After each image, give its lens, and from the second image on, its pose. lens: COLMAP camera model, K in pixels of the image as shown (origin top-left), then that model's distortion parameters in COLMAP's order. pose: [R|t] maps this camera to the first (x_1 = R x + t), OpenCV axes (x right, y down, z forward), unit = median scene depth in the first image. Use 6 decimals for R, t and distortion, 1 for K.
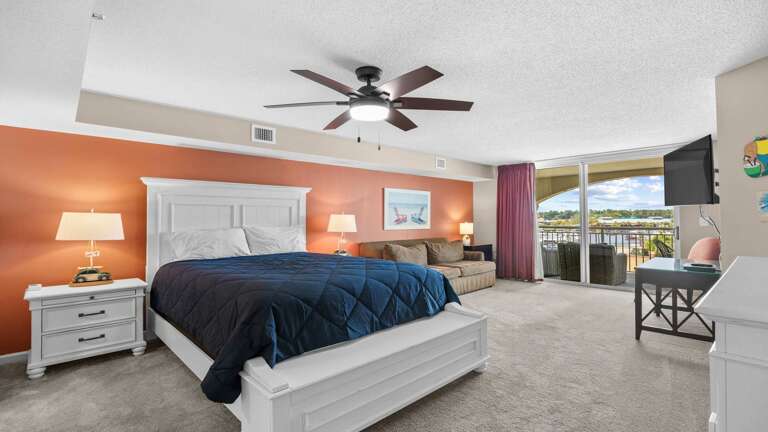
lens RADIAL K [[355.4, 0, 380.4], [0, 355.4, 207.1], [0, 0, 1]] dist [-0.012496, 0.003113]
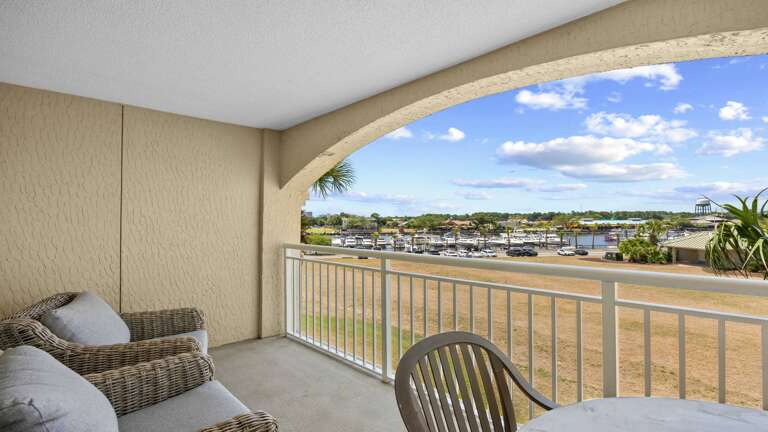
lens RADIAL K [[355.4, 0, 382.5], [0, 355.4, 219.6], [0, 0, 1]] dist [-0.012496, 0.003113]
pose [[0.999040, 0.000806, 0.043810, 0.211657], [-0.002194, 0.999497, 0.031652, 0.012178], [-0.043763, -0.031718, 0.998538, 0.344936]]
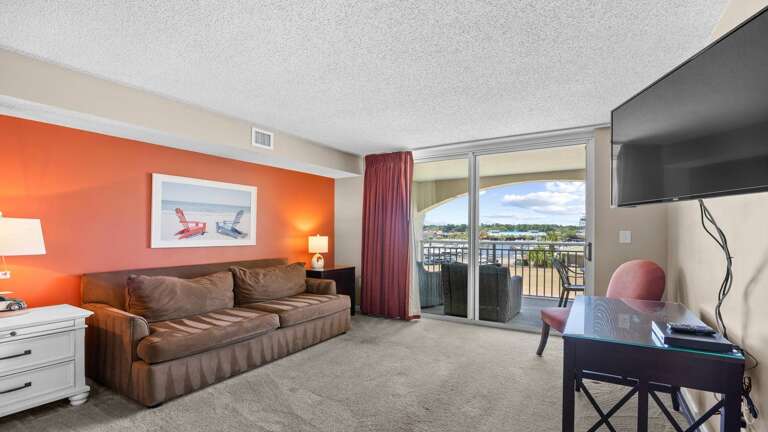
lens RADIAL K [[355.4, 0, 378.0], [0, 355.4, 228.9], [0, 0, 1]] dist [-0.012496, 0.003113]
pose [[0.968494, 0.009926, 0.248838, 0.195699], [-0.016941, 0.999517, 0.026067, 0.011688], [-0.248459, -0.029462, 0.968194, 0.330226]]
